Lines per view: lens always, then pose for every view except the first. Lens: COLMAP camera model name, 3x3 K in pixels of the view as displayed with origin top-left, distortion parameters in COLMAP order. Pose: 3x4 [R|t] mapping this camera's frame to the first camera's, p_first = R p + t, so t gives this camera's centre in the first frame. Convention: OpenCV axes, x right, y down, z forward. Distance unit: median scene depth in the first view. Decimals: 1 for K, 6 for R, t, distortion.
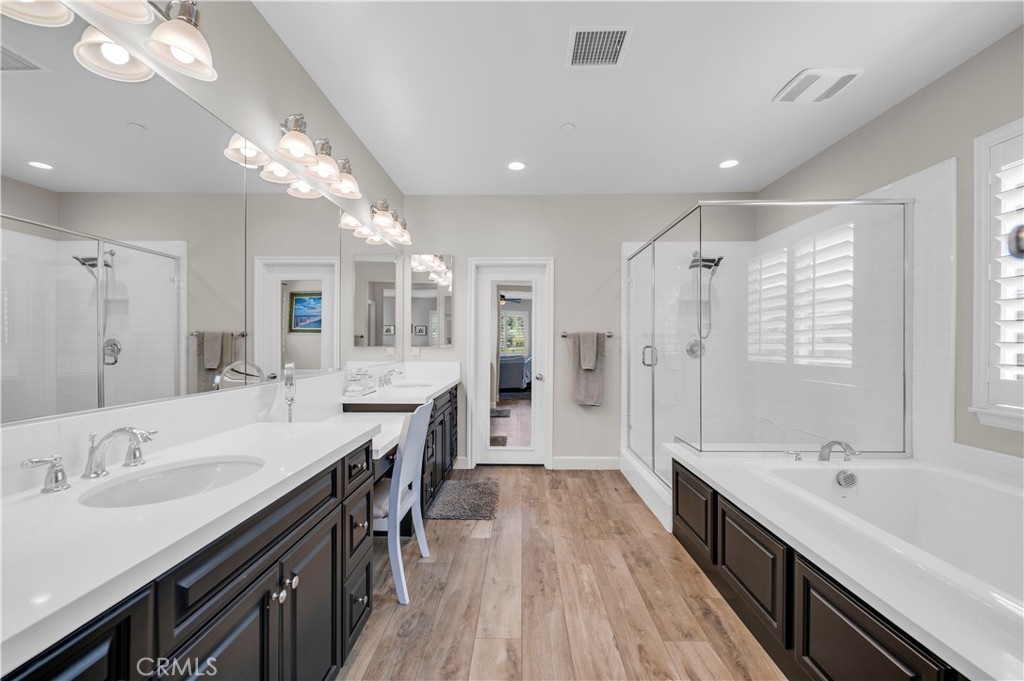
lens RADIAL K [[411.4, 0, 513.2], [0, 411.4, 342.7], [0, 0, 1]] dist [0.005958, -0.003101]
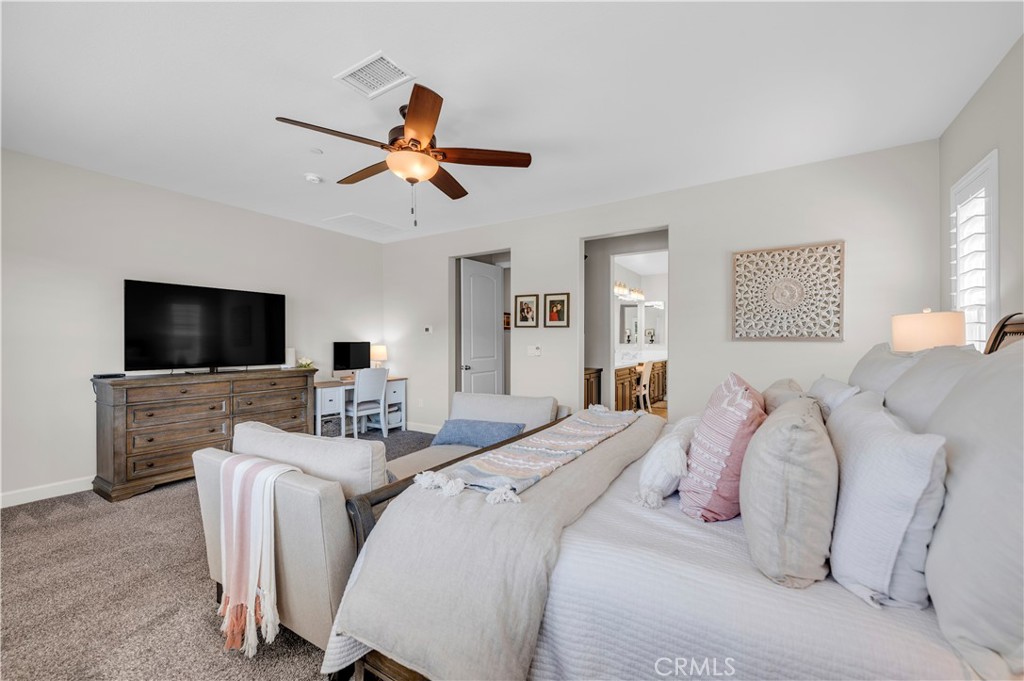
lens RADIAL K [[411.4, 0, 510.3], [0, 411.4, 341.3], [0, 0, 1]] dist [0.005958, -0.003101]
pose [[0.853061, -0.004430, -0.521792, 0.381050], [0.003689, 0.999990, -0.002460, -0.000314], [0.521798, 0.000174, 0.853069, -1.654217]]
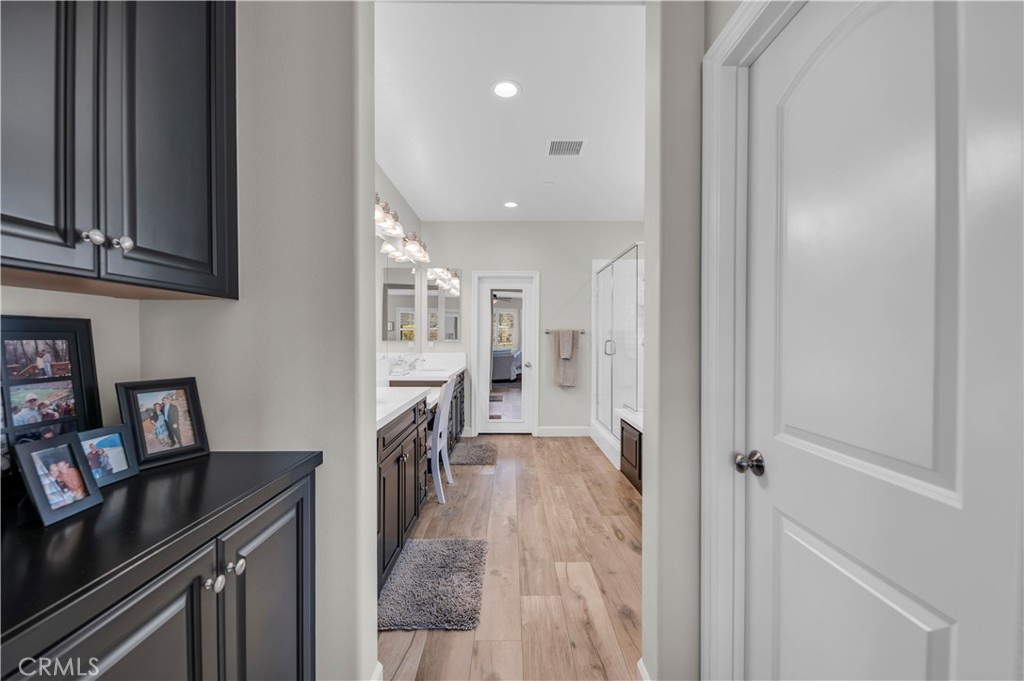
lens RADIAL K [[411.4, 0, 512.6], [0, 411.4, 341.0], [0, 0, 1]] dist [0.005958, -0.003101]
pose [[0.999667, -0.000157, 0.025813, -0.022629], [-0.000045, 0.999969, 0.007825, -0.000217], [-0.025813, -0.007823, 0.999636, -0.362491]]
